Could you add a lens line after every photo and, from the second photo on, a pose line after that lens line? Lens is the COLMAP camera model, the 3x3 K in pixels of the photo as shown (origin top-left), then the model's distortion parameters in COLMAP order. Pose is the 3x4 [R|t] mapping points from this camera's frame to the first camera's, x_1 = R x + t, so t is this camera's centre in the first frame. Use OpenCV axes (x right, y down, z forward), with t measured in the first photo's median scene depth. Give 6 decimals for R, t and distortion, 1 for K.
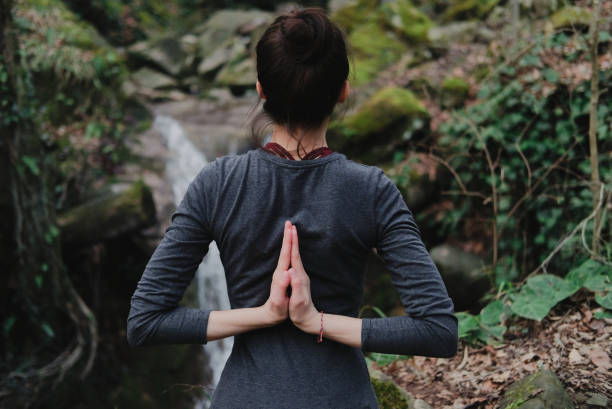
lens RADIAL K [[1009.9, 0, 287.0], [0, 1009.9, 205.0], [0, 0, 1]] dist [0.043704, 0.216548]
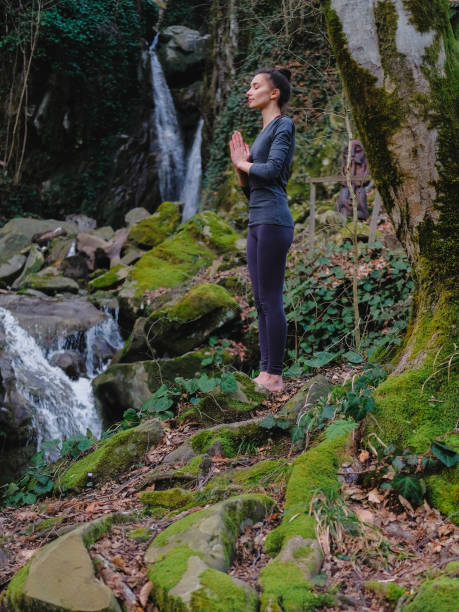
lens RADIAL K [[1495.0, 0, 232.3], [0, 1495.0, 339.5], [0, 0, 1]] dist [-0.035573, -0.022909]
pose [[0.986491, 0.033633, 0.160324, -0.157018], [-0.013271, 0.991888, -0.126417, 0.182082], [-0.163275, 0.122582, 0.978936, -0.747581]]
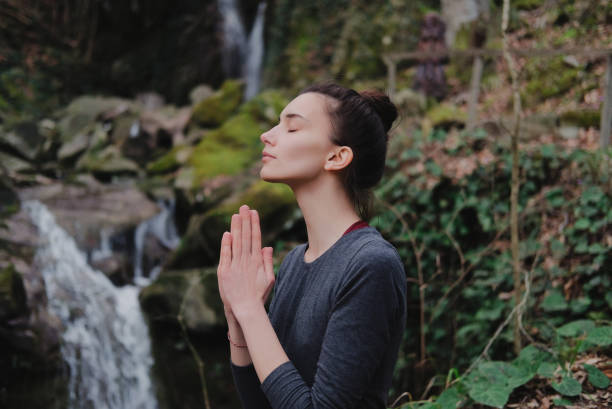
lens RADIAL K [[1009.9, 0, 287.0], [0, 1009.9, 205.0], [0, 0, 1]] dist [0.043704, 0.216548]
pose [[0.985893, 0.022951, 0.165799, -0.053074], [-0.007460, 0.995595, -0.093459, 0.005222], [-0.167213, 0.090904, 0.981721, 0.024017]]
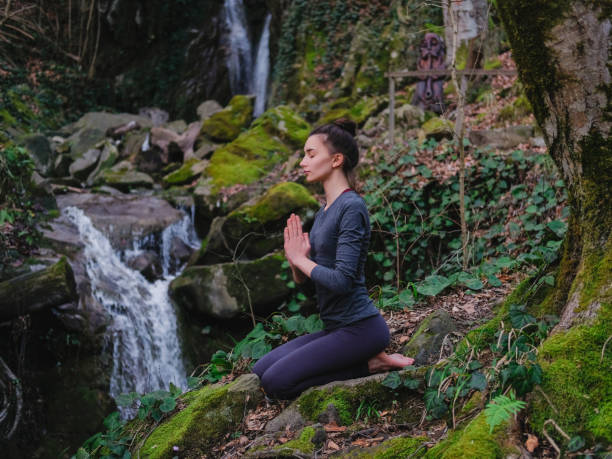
lens RADIAL K [[1287.9, 0, 306.0], [0, 1287.9, 229.5], [0, 0, 1]] dist [-0.035893, 0.247056]
pose [[0.983807, 0.019576, 0.178160, -0.144727], [-0.000243, 0.994163, -0.107891, 0.101671], [-0.179232, 0.106101, 0.978069, -0.446638]]
